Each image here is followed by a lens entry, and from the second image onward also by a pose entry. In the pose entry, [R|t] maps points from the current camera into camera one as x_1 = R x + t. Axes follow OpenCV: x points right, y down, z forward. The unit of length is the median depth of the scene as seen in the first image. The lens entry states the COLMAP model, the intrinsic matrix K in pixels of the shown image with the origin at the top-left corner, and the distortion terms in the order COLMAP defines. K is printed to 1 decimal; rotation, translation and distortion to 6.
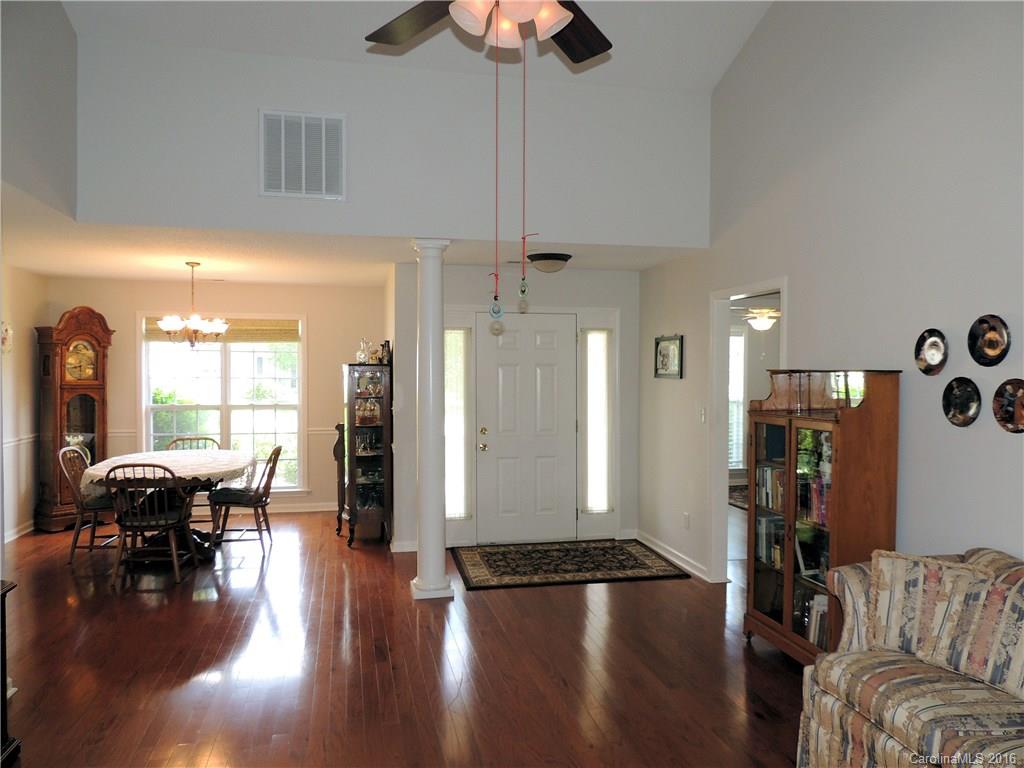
lens RADIAL K [[728.2, 0, 509.1], [0, 728.2, 387.3], [0, 0, 1]] dist [-0.012541, -0.000674]
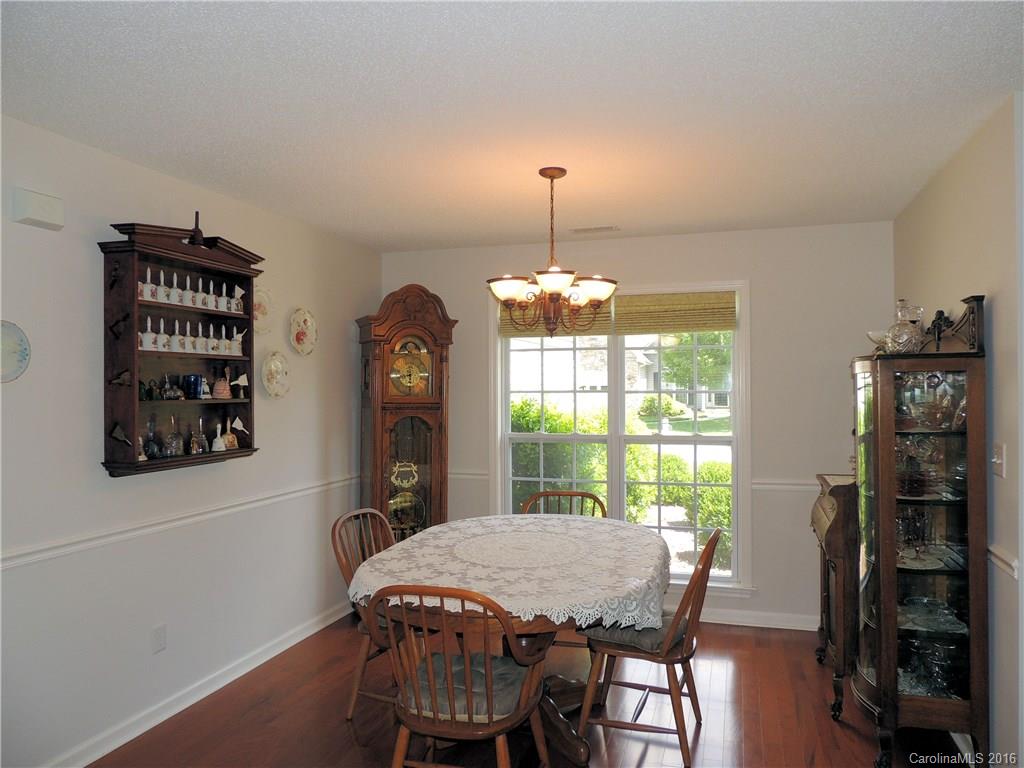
lens RADIAL K [[728.2, 0, 509.7], [0, 728.2, 386.5], [0, 0, 1]] dist [-0.012541, -0.000674]
pose [[0.863204, -0.008568, -0.504782, -0.172239], [-0.002730, 0.999762, -0.021637, -0.004069], [0.504847, 0.020055, 0.862976, 0.463748]]
